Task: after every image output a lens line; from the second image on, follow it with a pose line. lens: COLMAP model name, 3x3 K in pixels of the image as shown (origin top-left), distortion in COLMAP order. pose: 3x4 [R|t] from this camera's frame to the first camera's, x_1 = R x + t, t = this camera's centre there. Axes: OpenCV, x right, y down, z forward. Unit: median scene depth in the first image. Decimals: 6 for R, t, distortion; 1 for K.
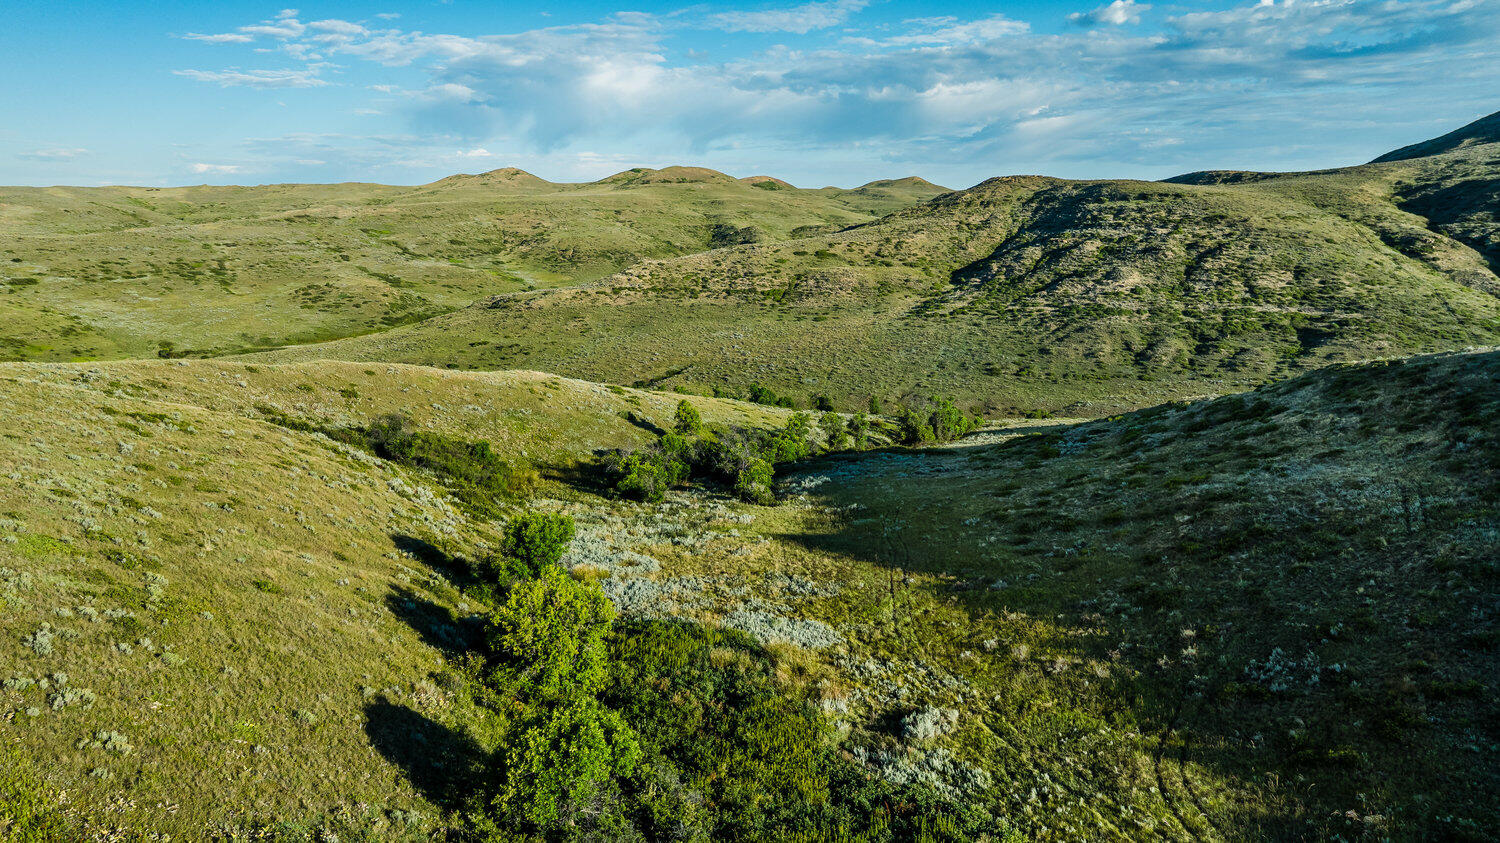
lens RADIAL K [[1059.7, 0, 749.7], [0, 1059.7, 430.9], [0, 0, 1]] dist [-0.039761, 0.048819]
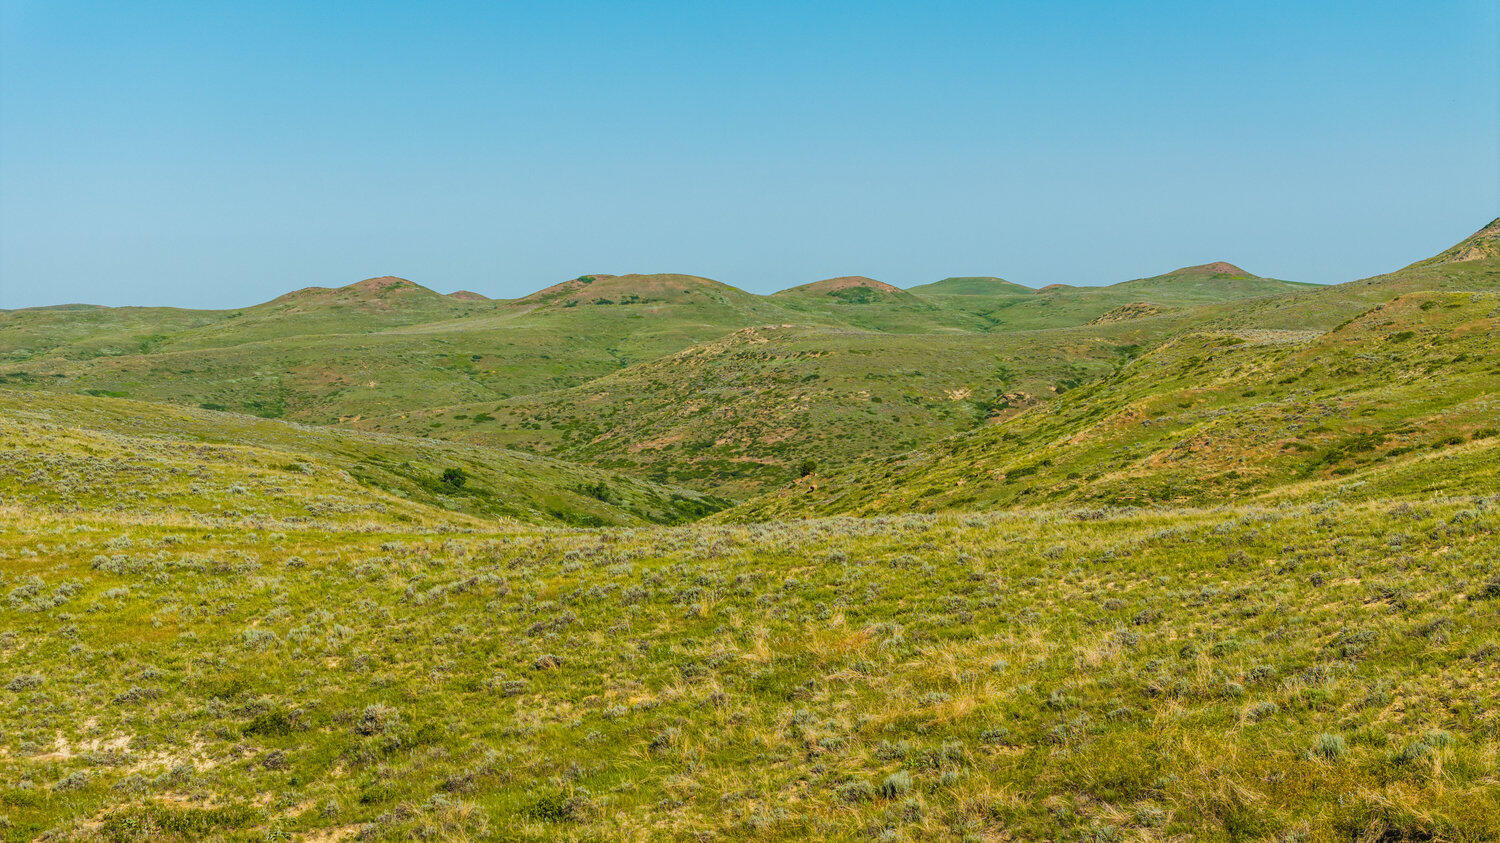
lens RADIAL K [[3012.0, 0, 746.8], [0, 3012.0, 419.8], [0, 0, 1]] dist [-0.053129, 0.000000]
pose [[0.980536, -0.012364, -0.195951, 0.474192], [-0.020108, 0.986444, -0.162860, 0.155793], [0.195309, 0.163630, 0.966995, -0.905510]]
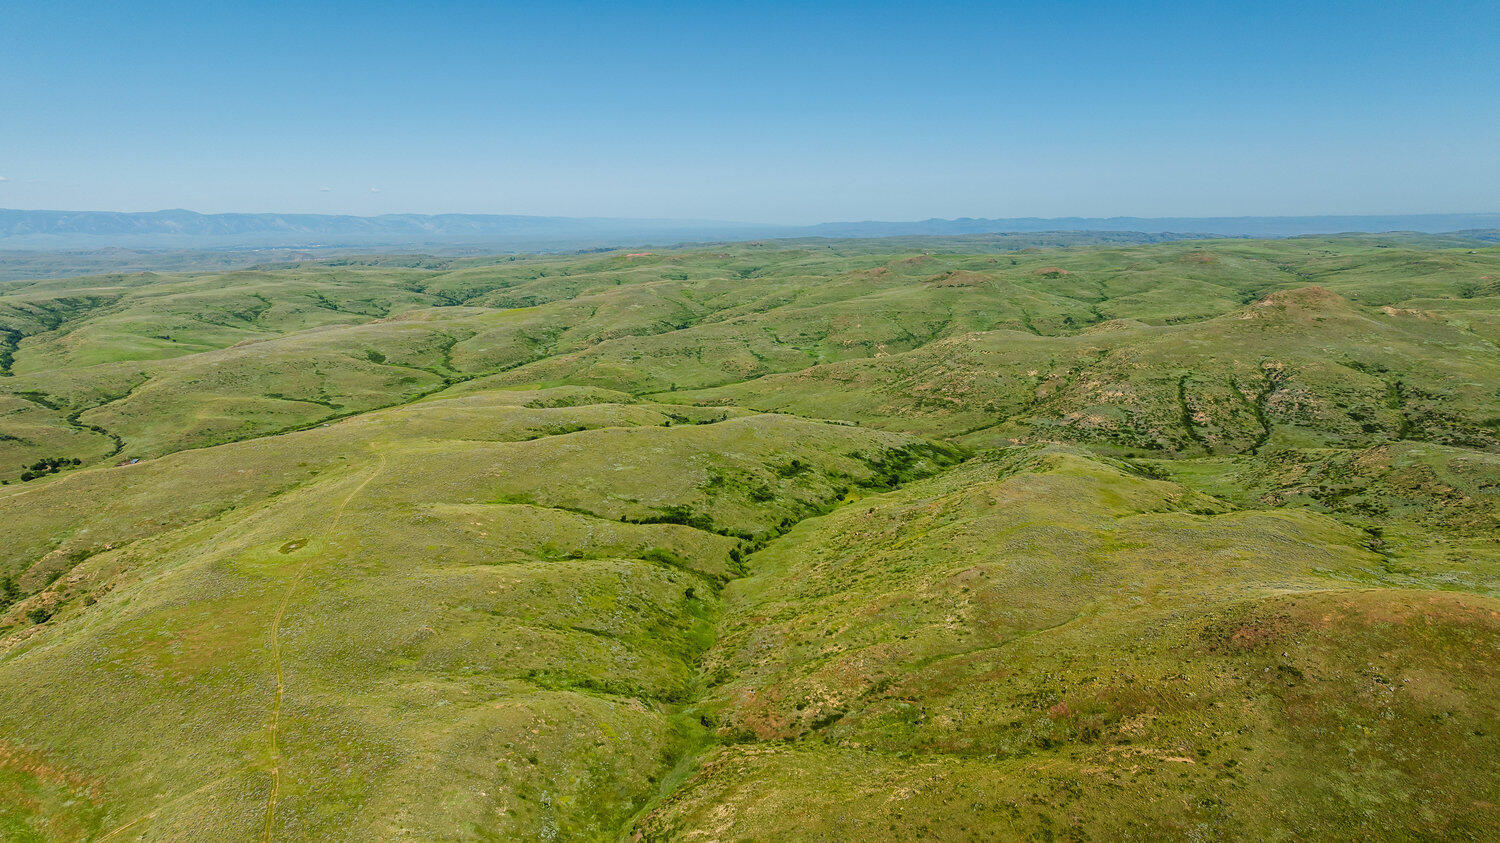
lens RADIAL K [[1059.7, 0, 749.8], [0, 1059.7, 408.7], [0, 0, 1]] dist [-0.039761, 0.048819]
pose [[0.882664, 0.067154, -0.465182, 0.623061], [-0.076135, 0.997097, -0.000520, -0.015655], [0.463797, 0.035876, 0.885215, -0.936340]]
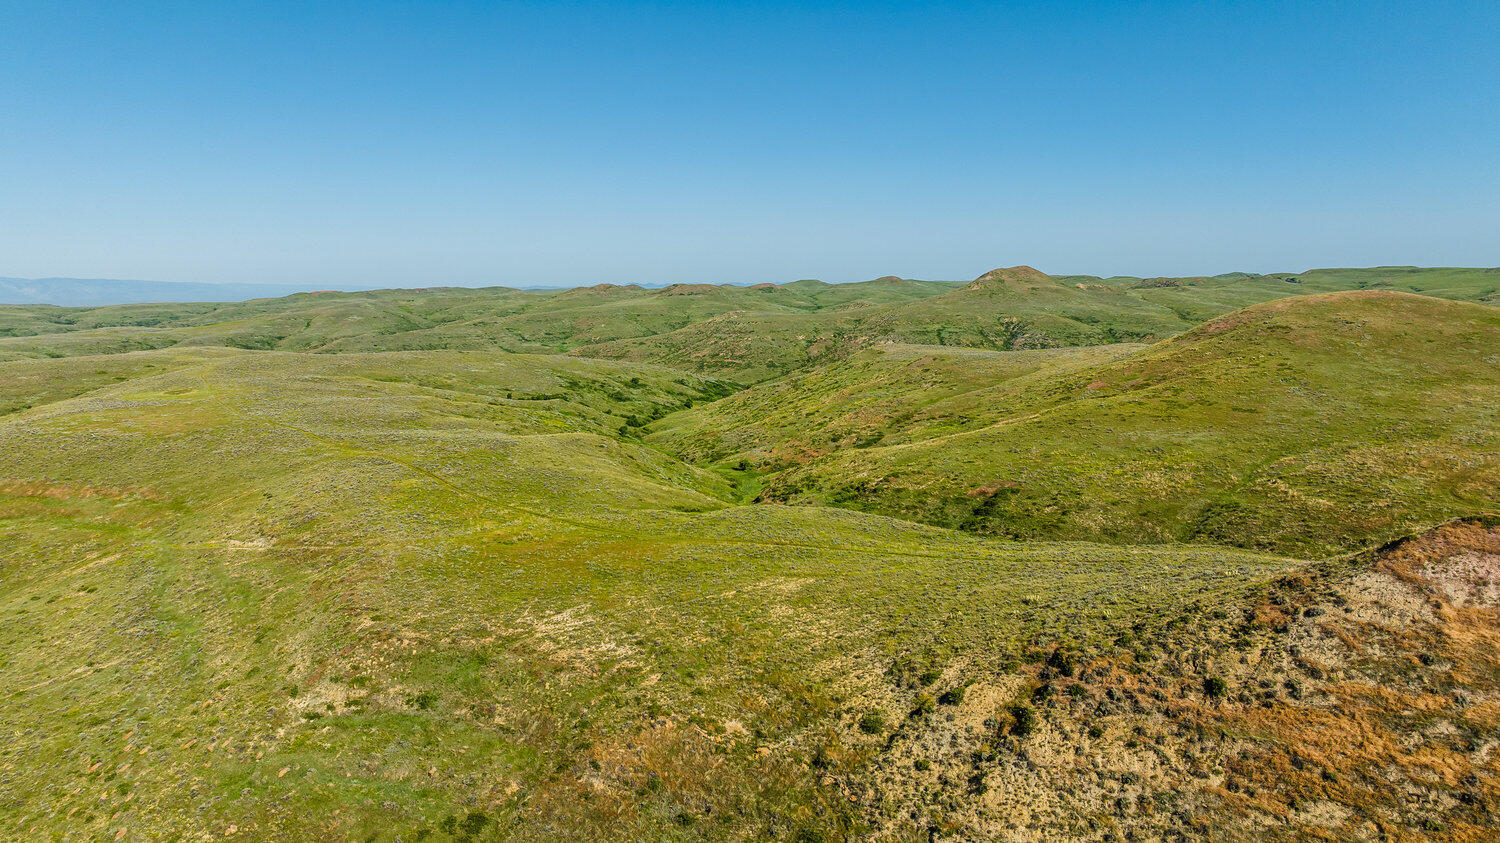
lens RADIAL K [[1059.7, 0, 751.7], [0, 1059.7, 413.2], [0, 0, 1]] dist [-0.039761, 0.048819]
pose [[0.984167, 0.005276, -0.177163, 0.491260], [-0.018634, 0.997098, -0.073817, 0.128390], [0.176259, 0.075949, 0.981409, -0.986758]]
